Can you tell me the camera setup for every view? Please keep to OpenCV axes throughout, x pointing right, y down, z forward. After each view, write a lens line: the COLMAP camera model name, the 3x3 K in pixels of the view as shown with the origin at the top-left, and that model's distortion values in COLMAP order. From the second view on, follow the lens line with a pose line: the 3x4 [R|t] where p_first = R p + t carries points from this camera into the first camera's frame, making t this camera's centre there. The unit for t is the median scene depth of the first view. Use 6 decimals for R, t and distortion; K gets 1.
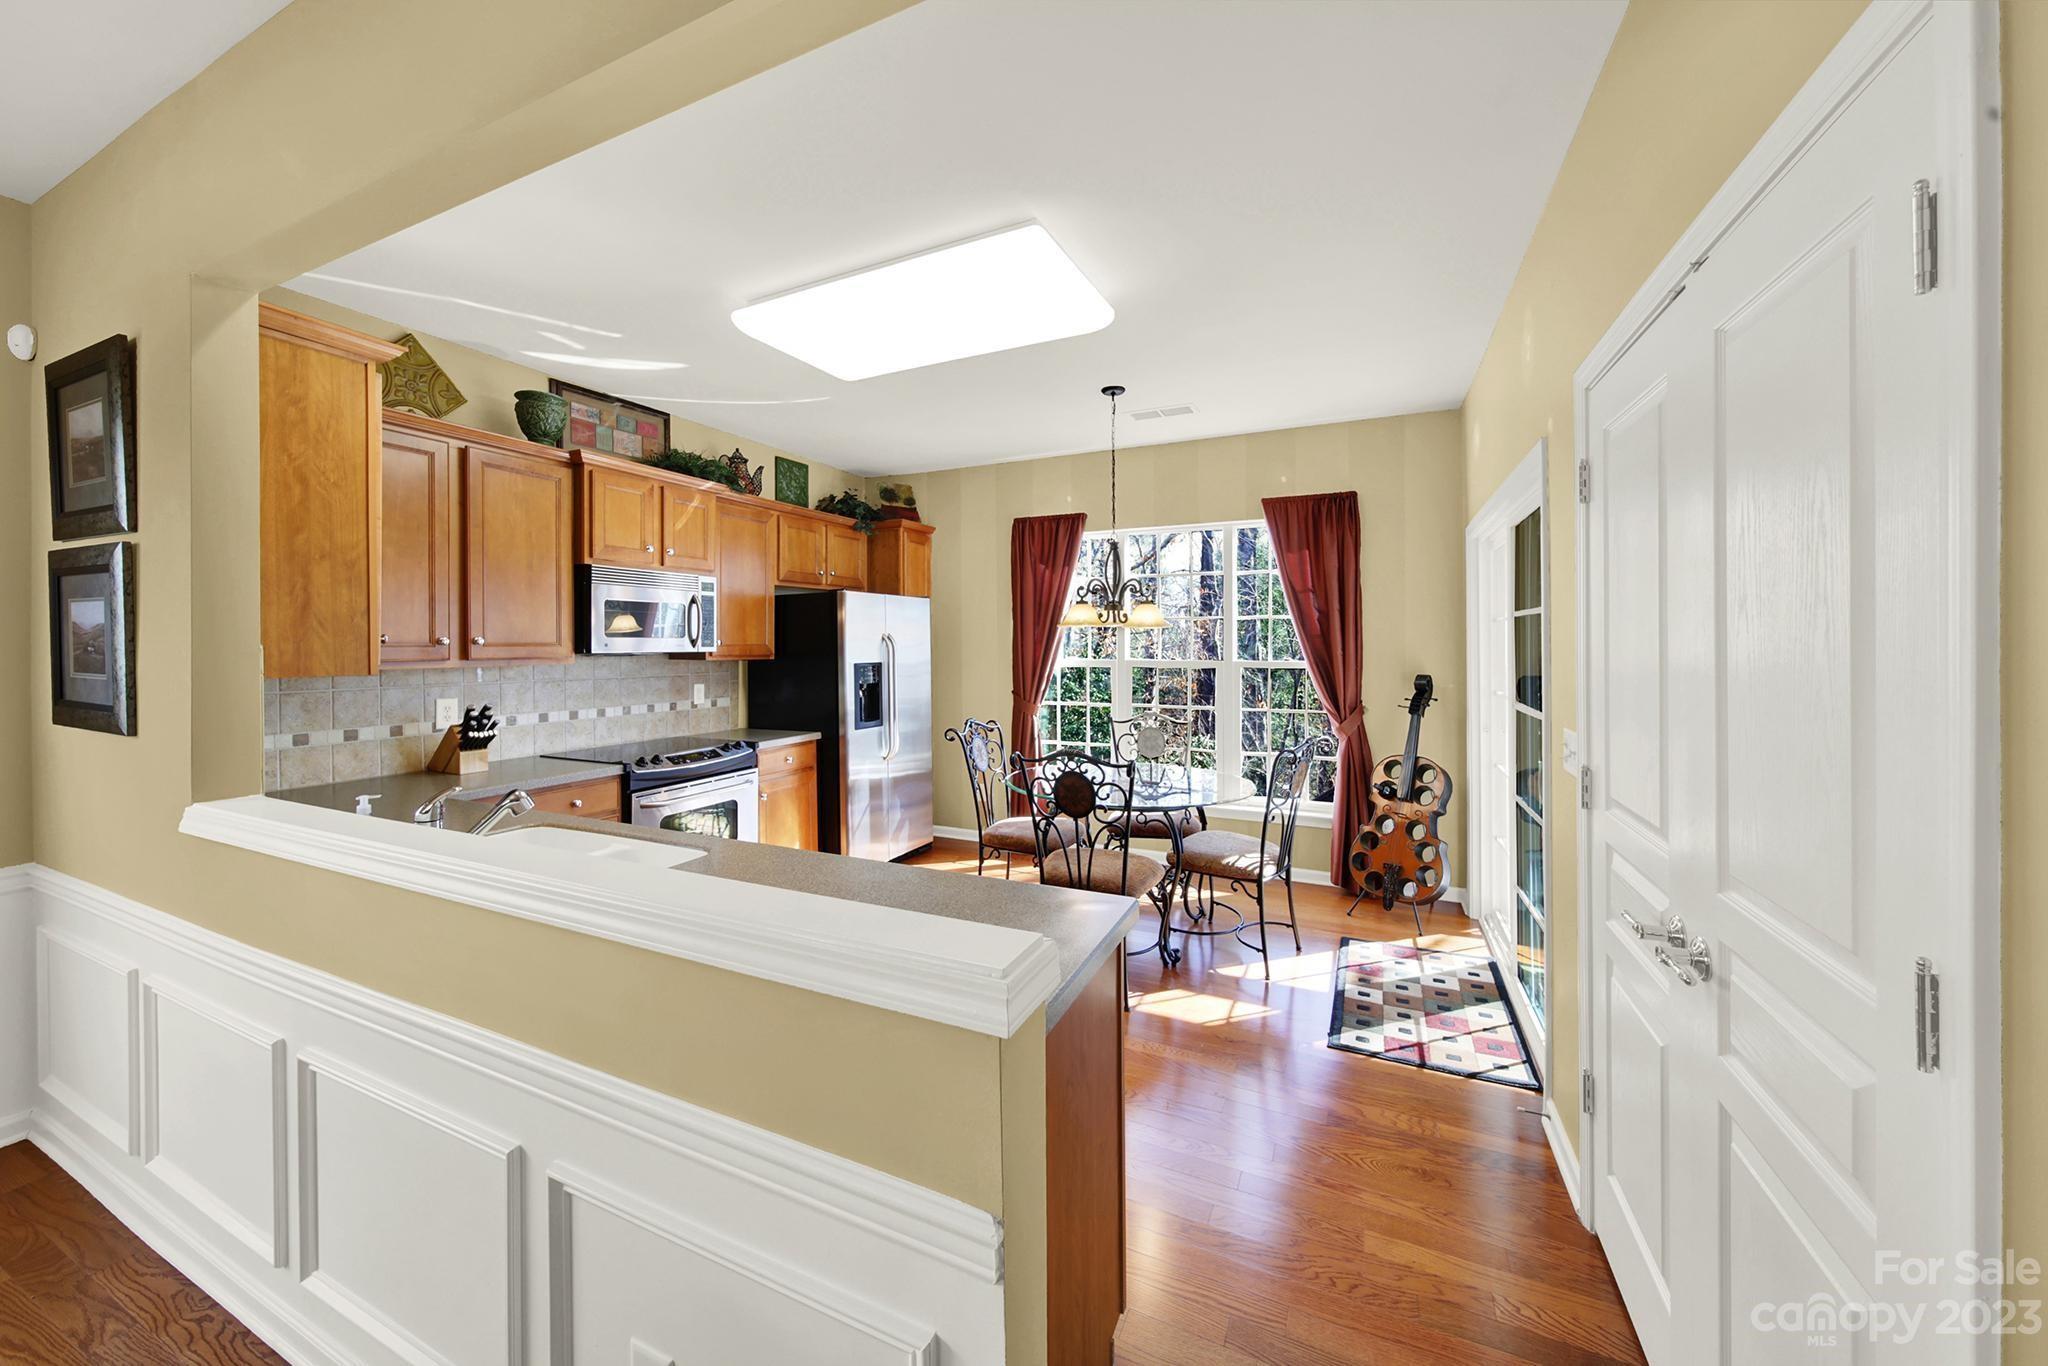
lens RADIAL K [[735.4, 0, 1005.2], [0, 735.4, 641.0], [0, 0, 1]] dist [0.002287, -0.000970]
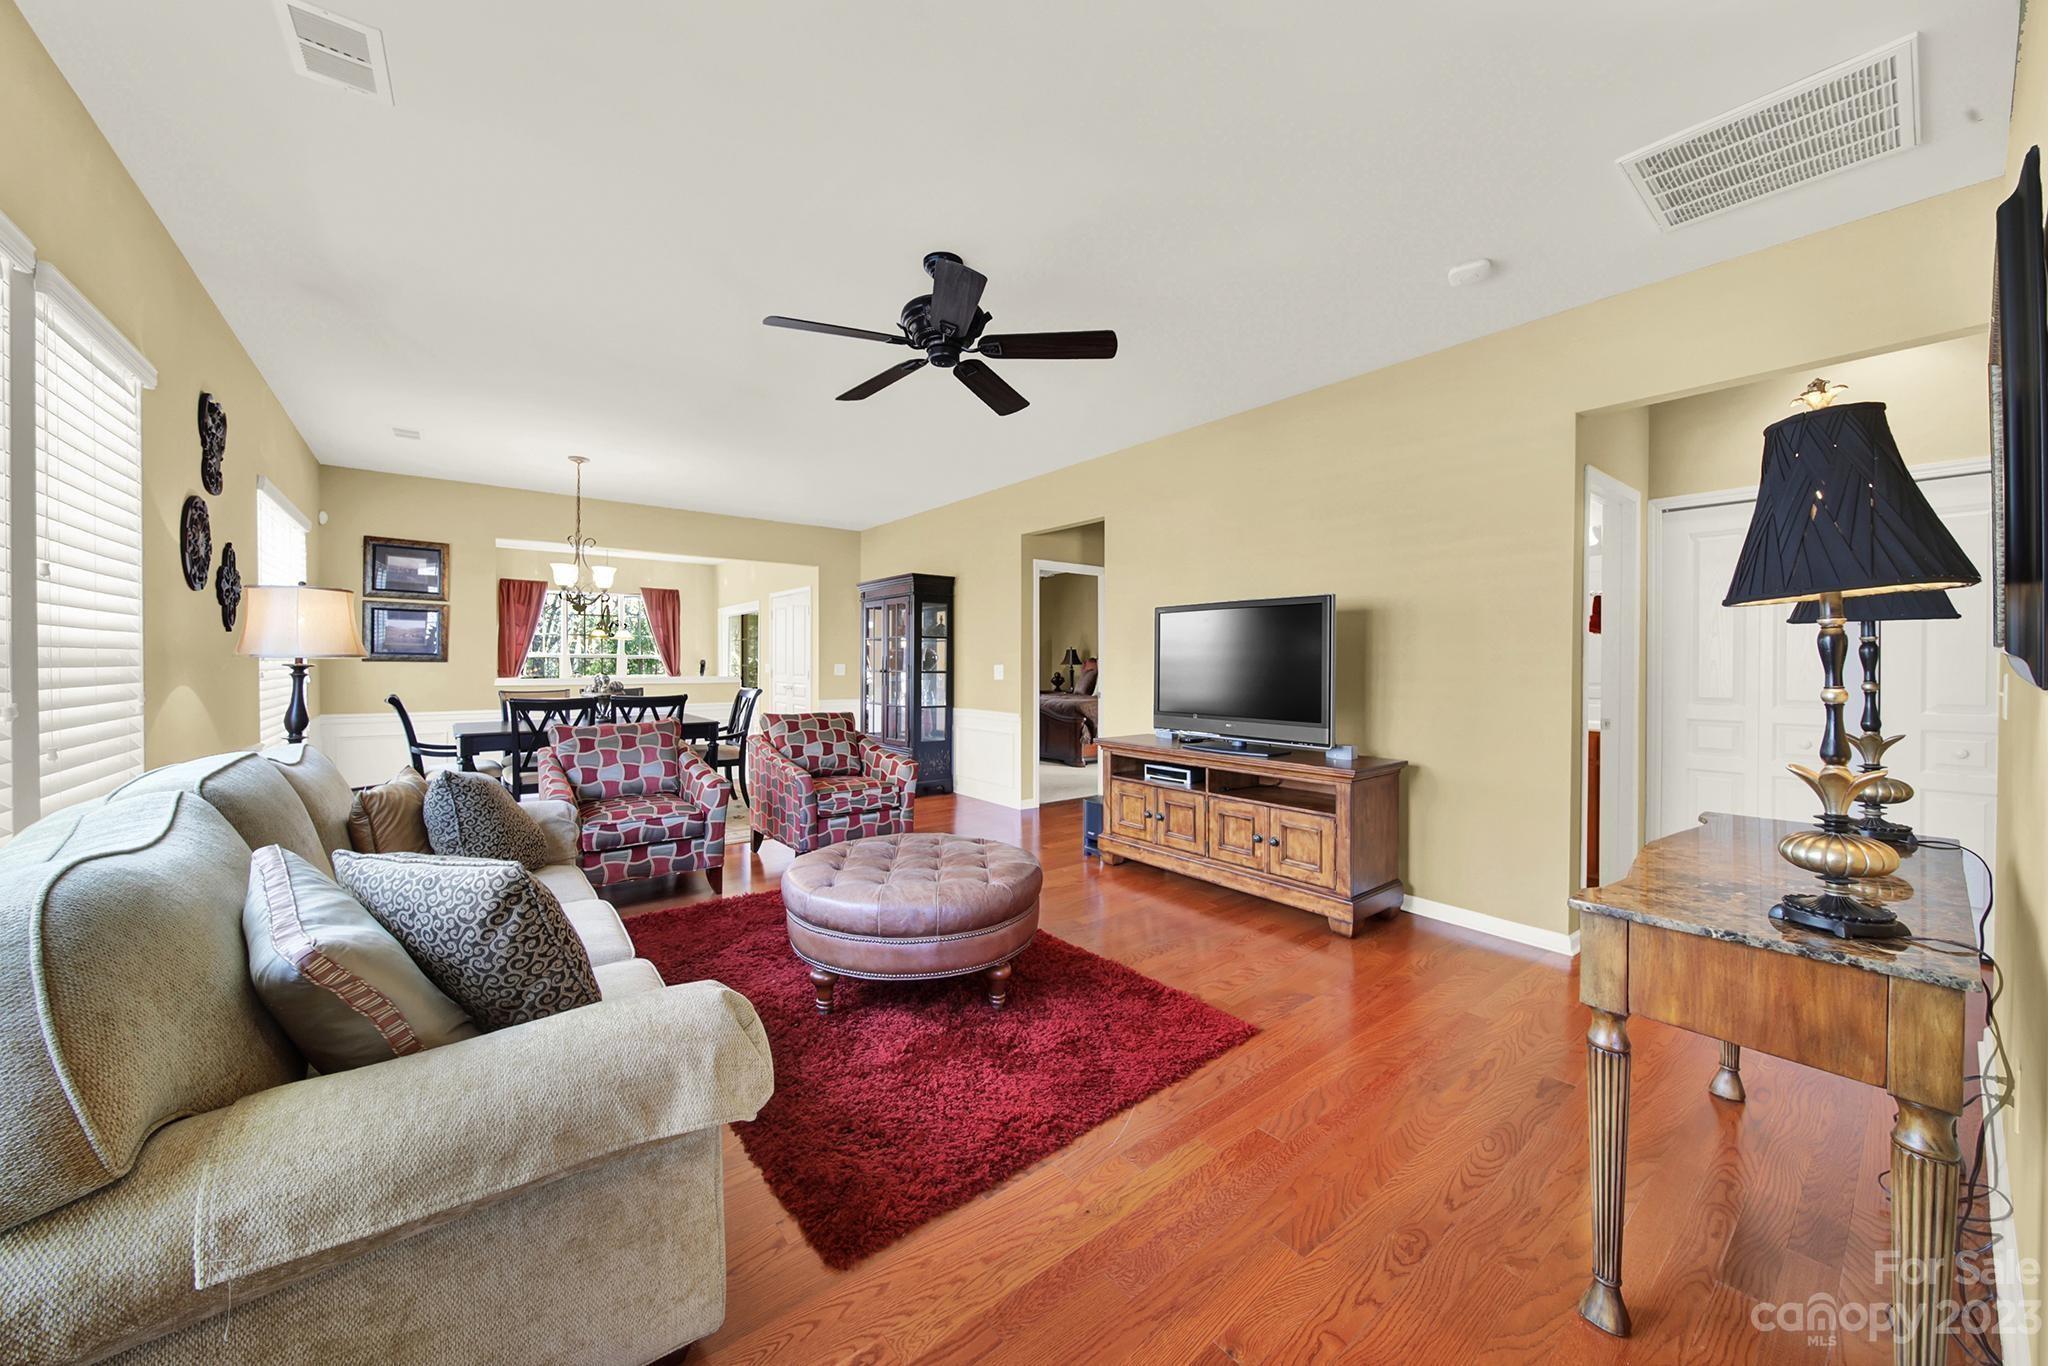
lens RADIAL K [[735.4, 0, 1016.4], [0, 735.4, 670.9], [0, 0, 1]] dist [0.002287, -0.000970]
pose [[0.442486, -0.004740, 0.896763, -1.401142], [-0.008066, 0.999925, 0.009265, 0.053358], [-0.896739, -0.011333, 0.442414, -1.294979]]
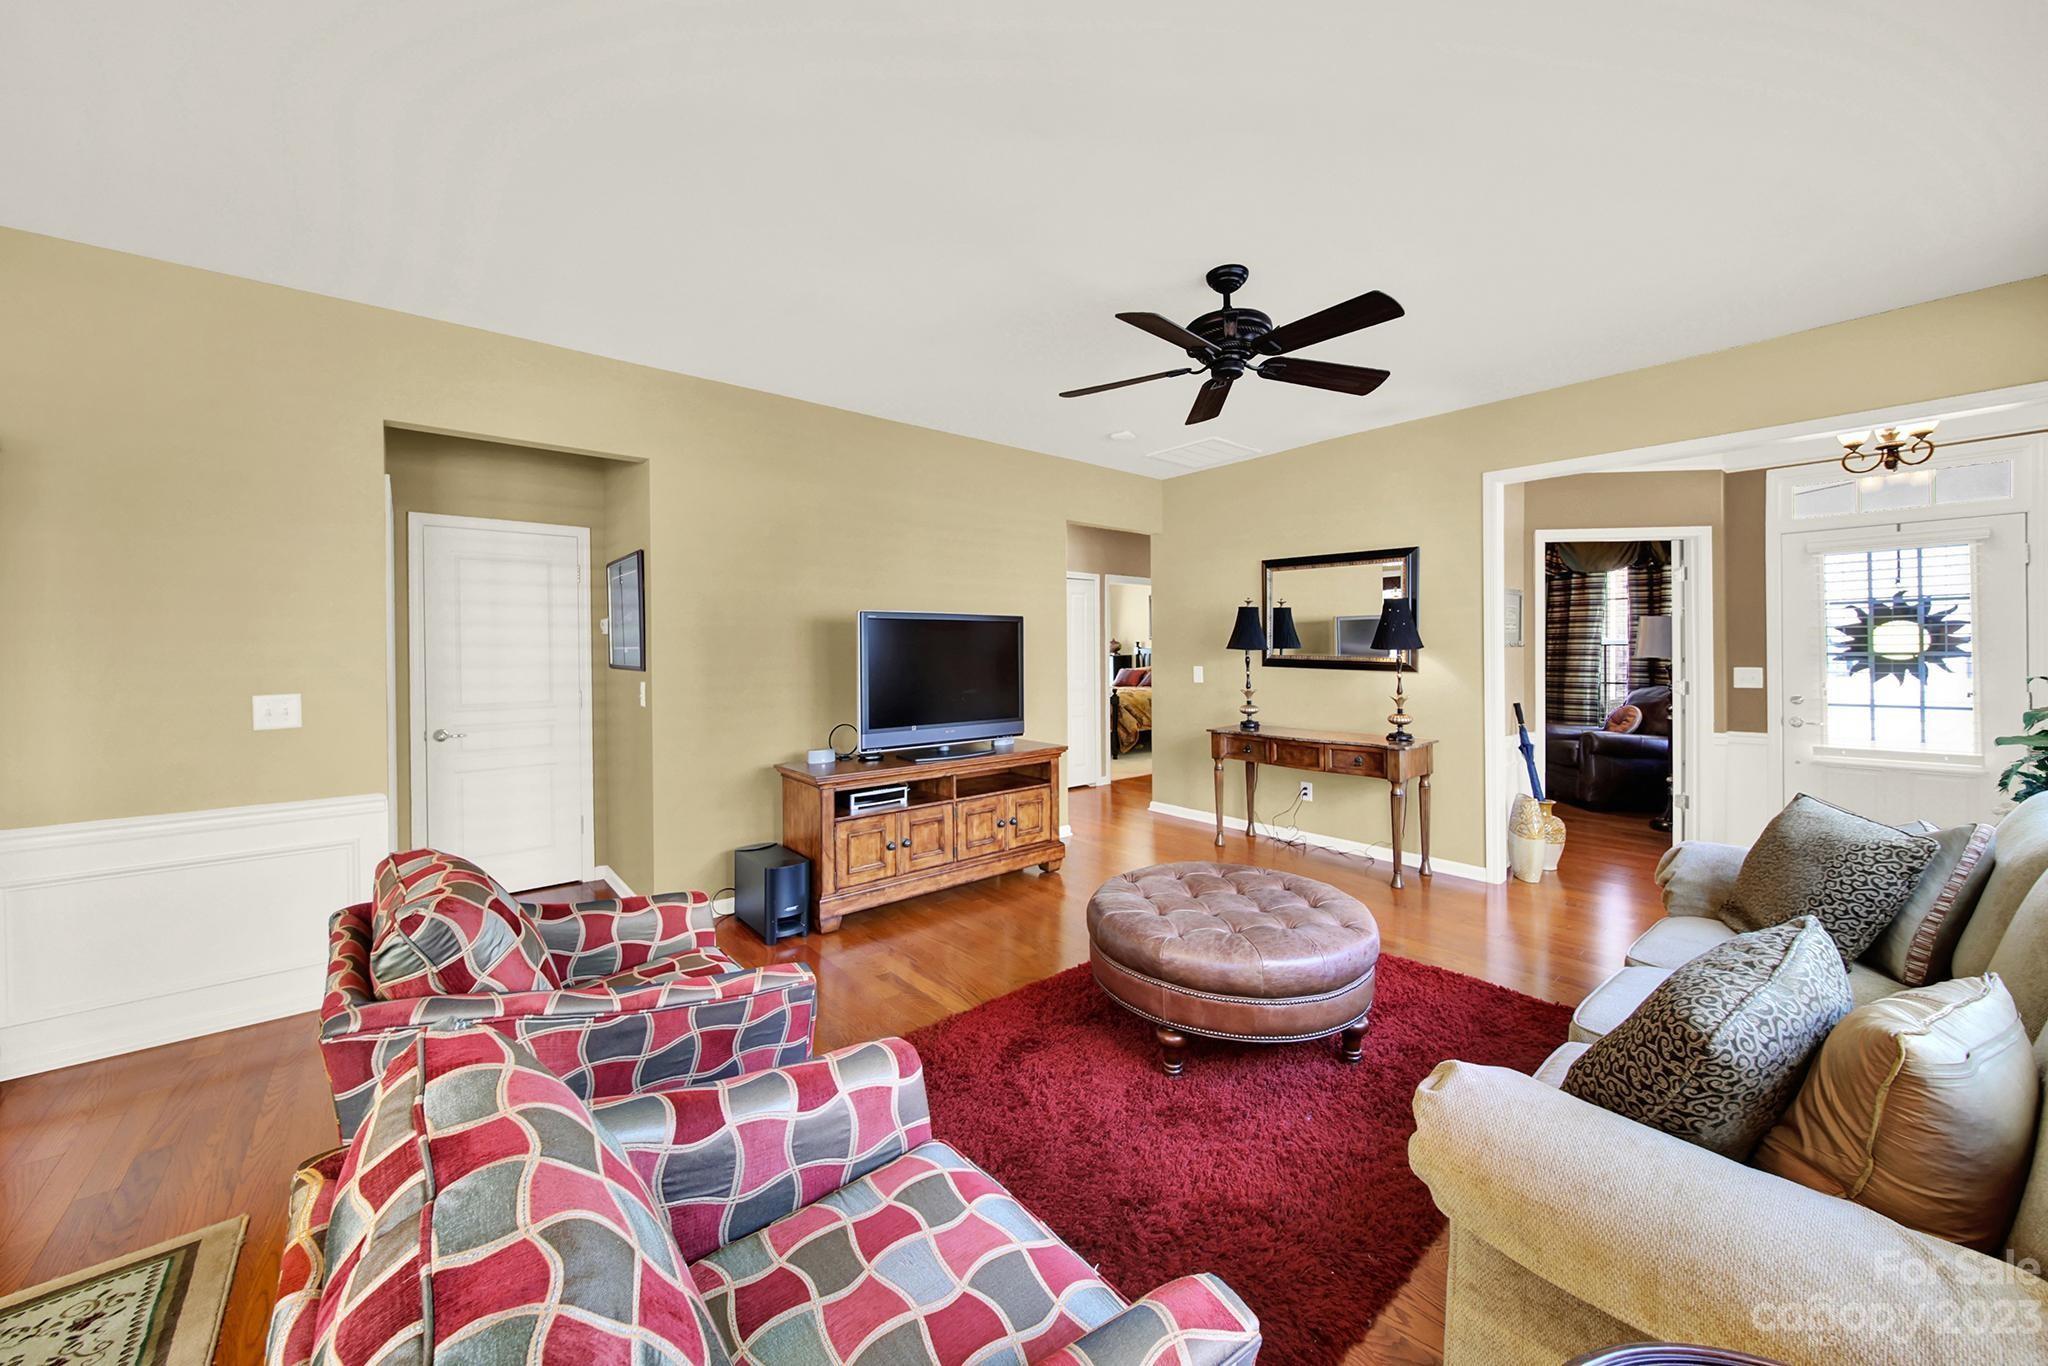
lens RADIAL K [[735.4, 0, 1044.5], [0, 735.4, 653.1], [0, 0, 1]] dist [0.002287, -0.000970]
pose [[-0.917751, 0.008578, 0.397064, -0.928149], [0.009445, 0.999955, 0.000230, 0.024513], [-0.397044, 0.003961, -0.917791, -0.231967]]
